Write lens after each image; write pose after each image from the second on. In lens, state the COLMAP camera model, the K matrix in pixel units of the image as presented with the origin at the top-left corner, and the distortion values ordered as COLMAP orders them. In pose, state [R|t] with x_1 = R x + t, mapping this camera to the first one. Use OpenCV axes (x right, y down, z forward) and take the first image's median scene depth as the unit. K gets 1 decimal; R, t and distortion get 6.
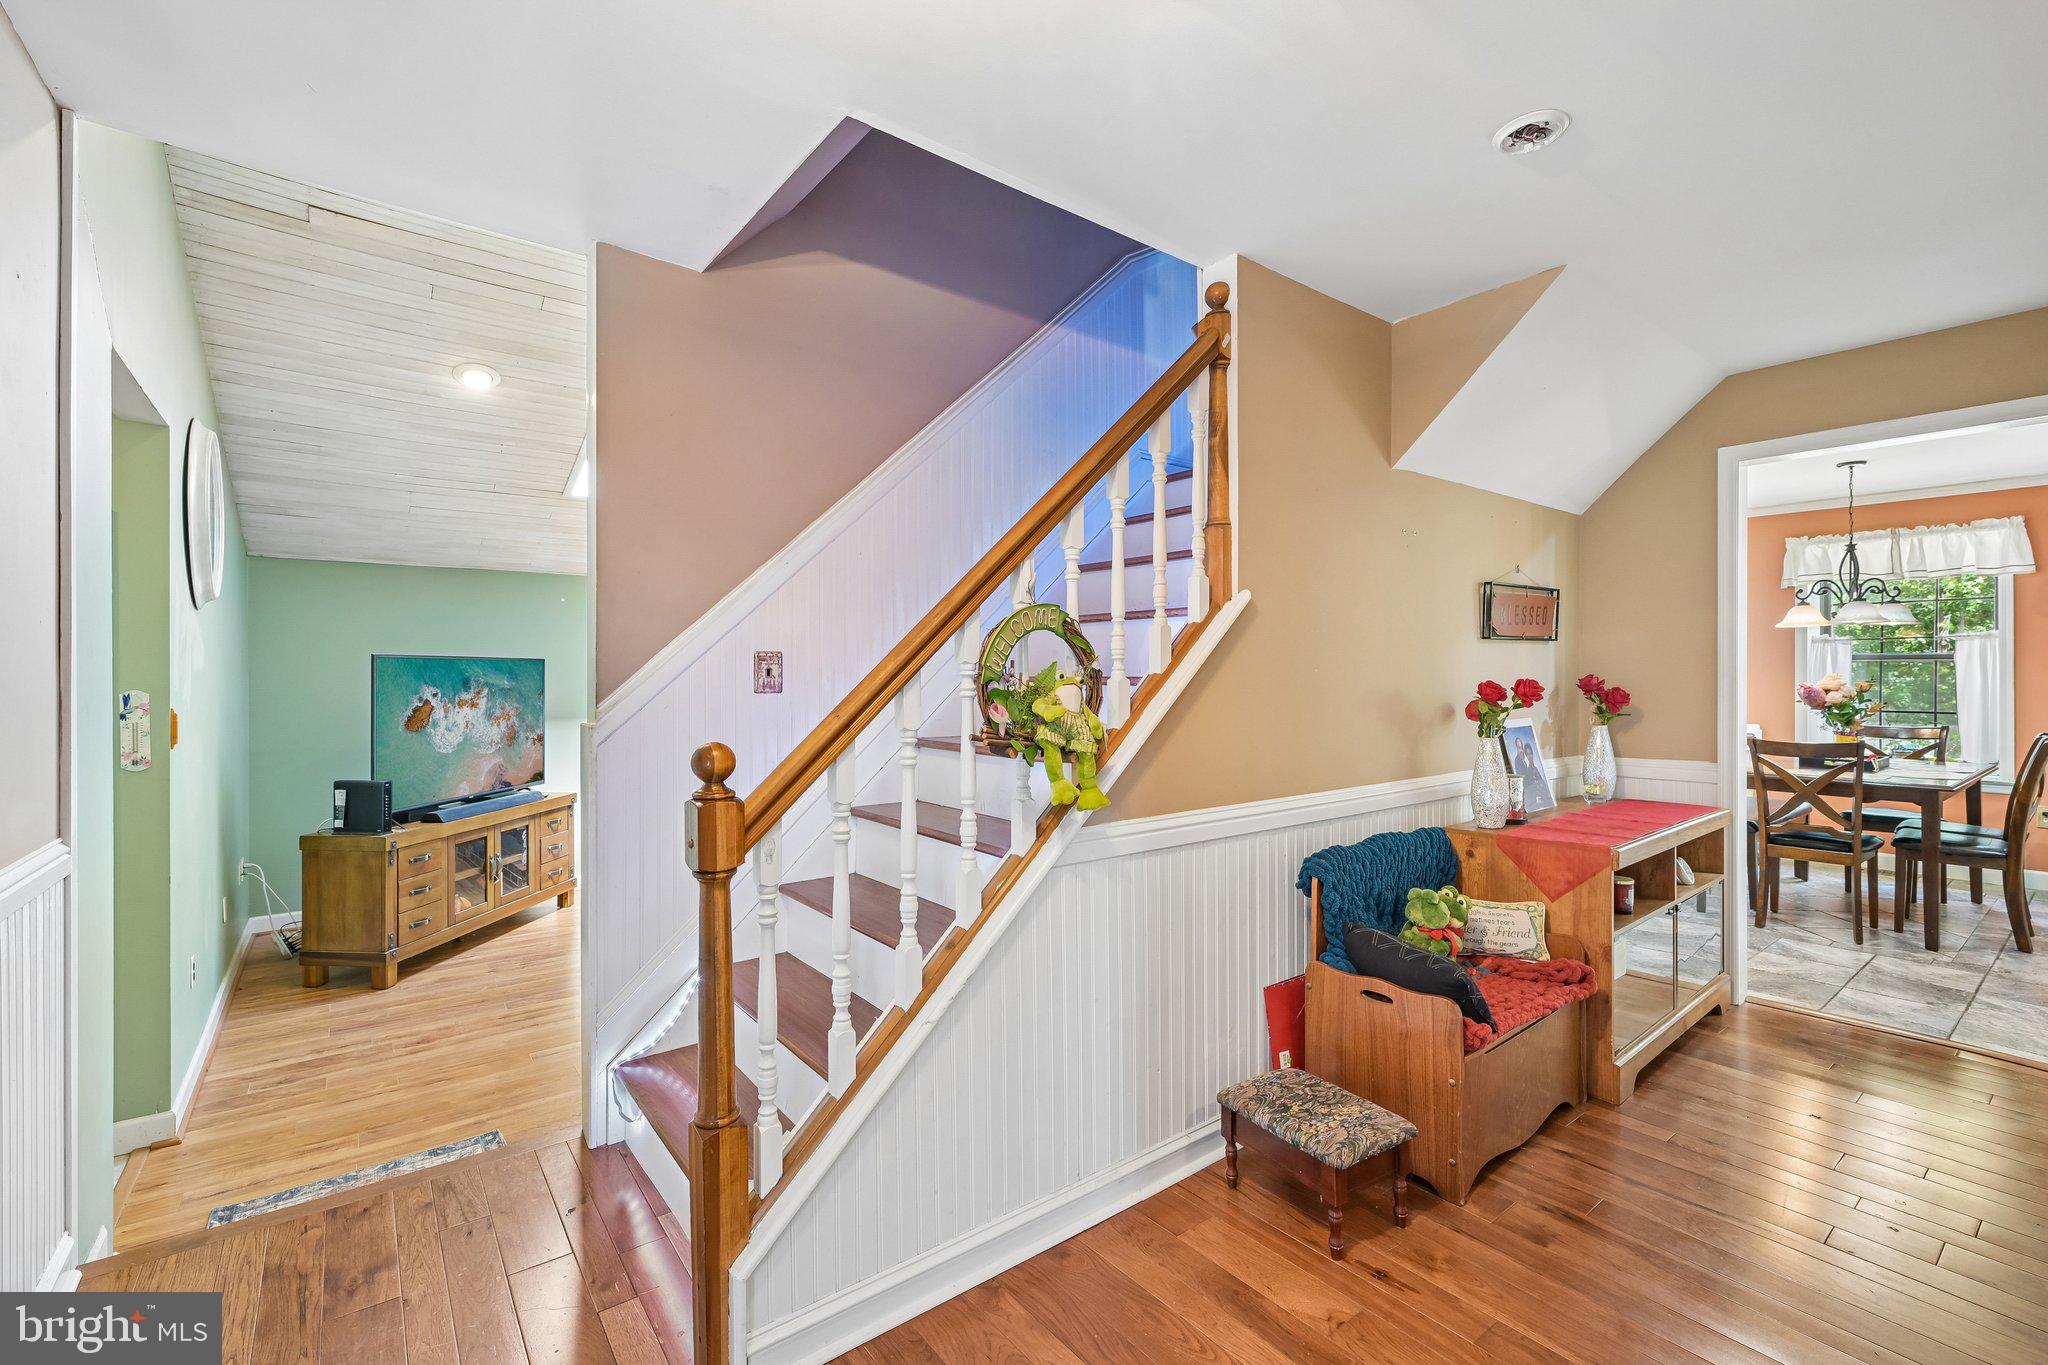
lens RADIAL K [[883.3, 0, 1024.0], [0, 883.3, 682.5], [0, 0, 1]] dist [-0.001575, -0.000235]
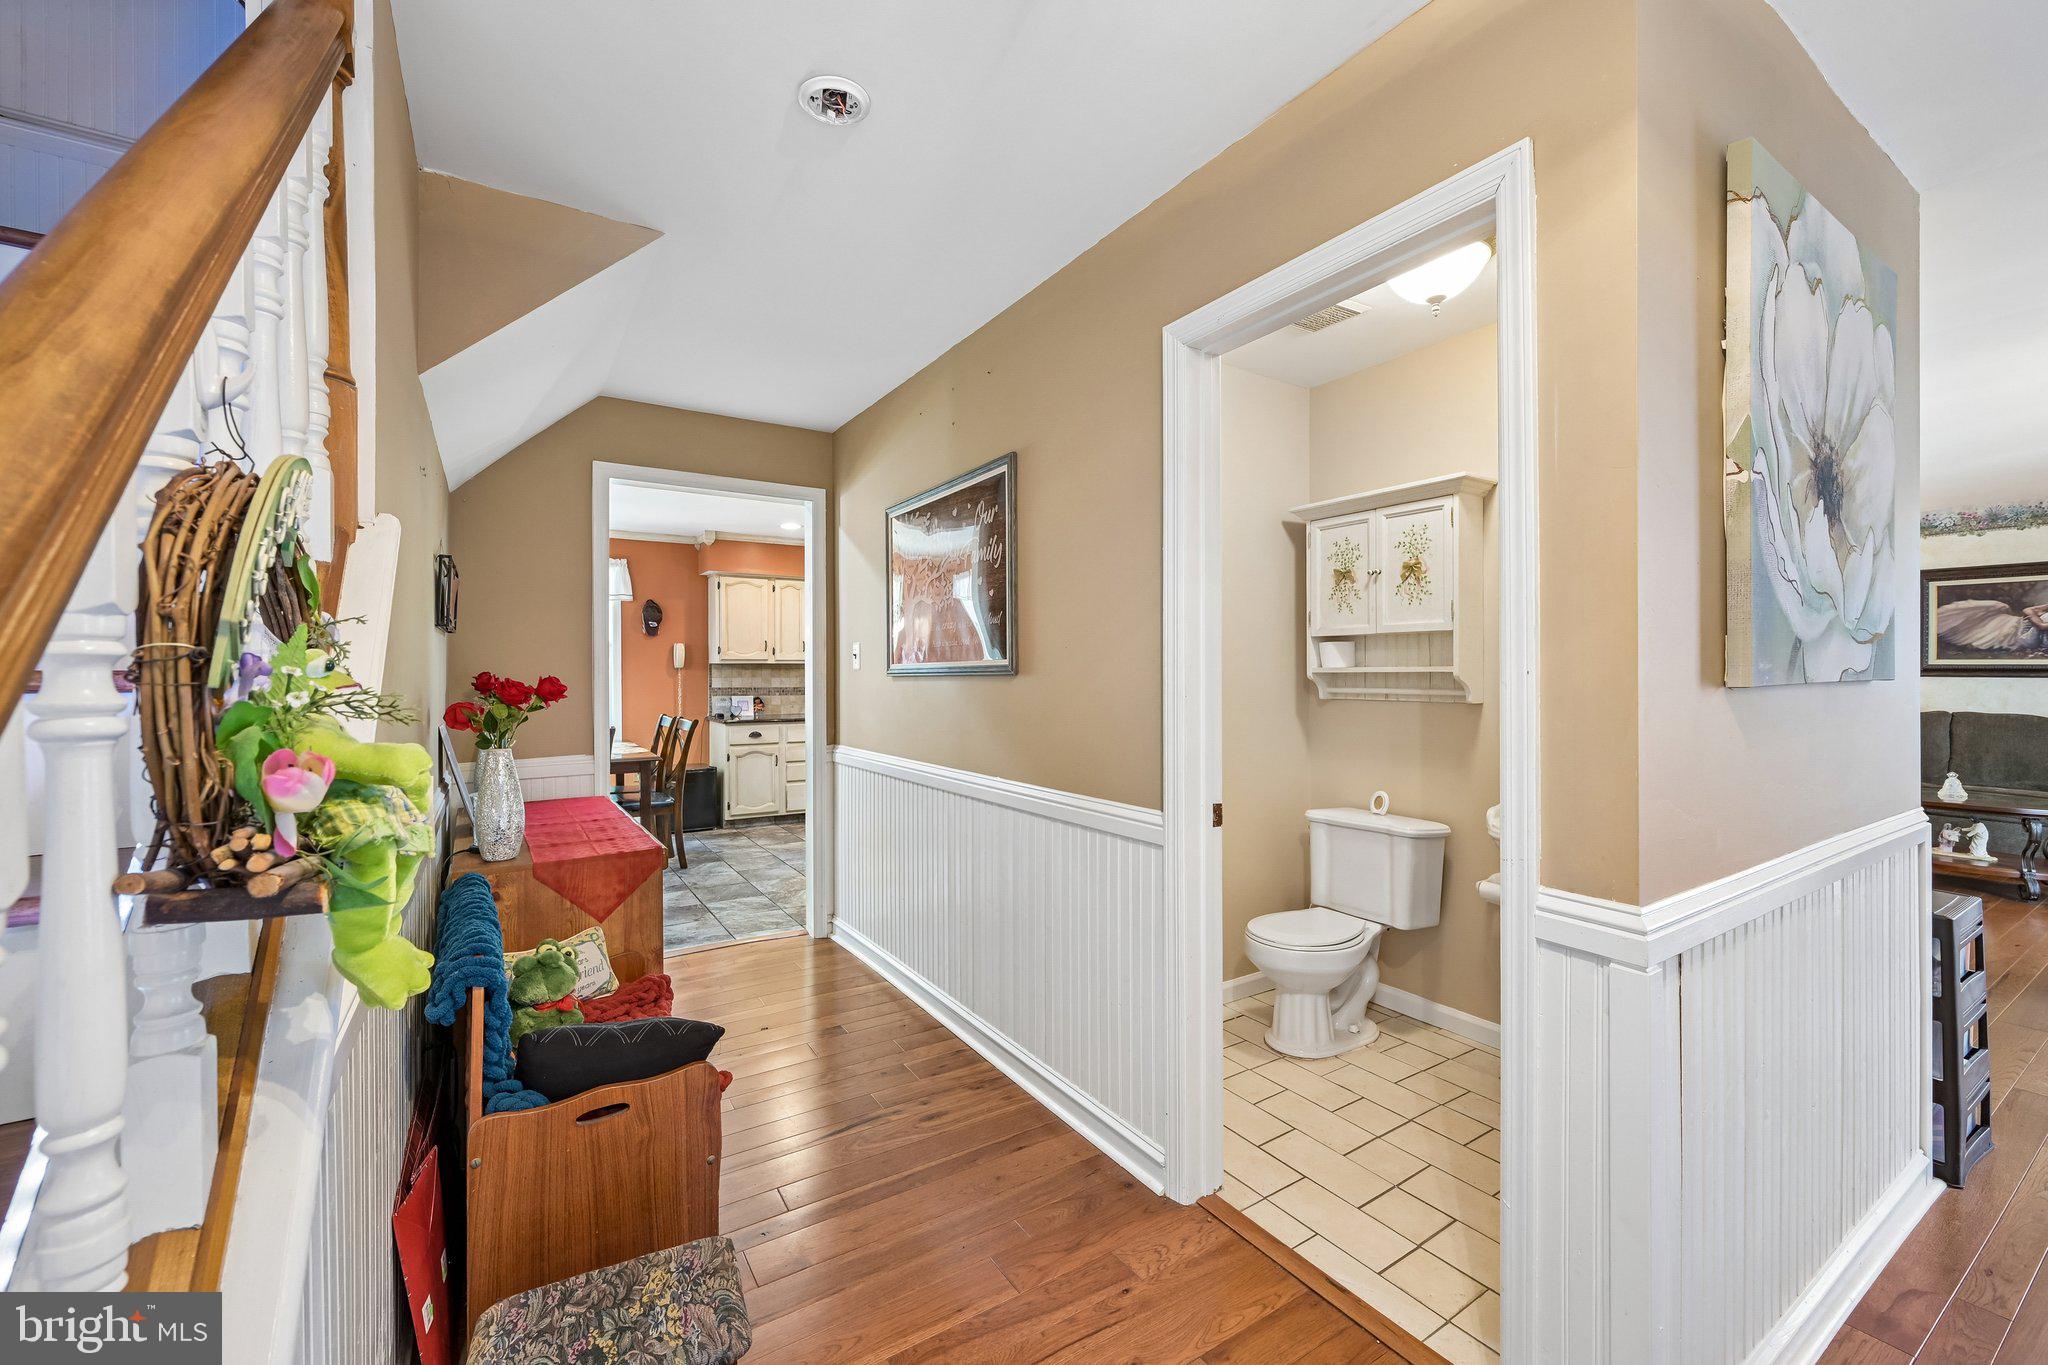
lens RADIAL K [[821.4, 0, 1028.7], [0, 821.4, 677.9], [0, 0, 1]] dist [0.001840, 0.000196]
pose [[0.088373, -0.004915, 0.996075, -0.193649], [0.009301, 0.999948, 0.004109, -0.001389], [-0.996044, 0.008901, 0.088414, 0.469854]]
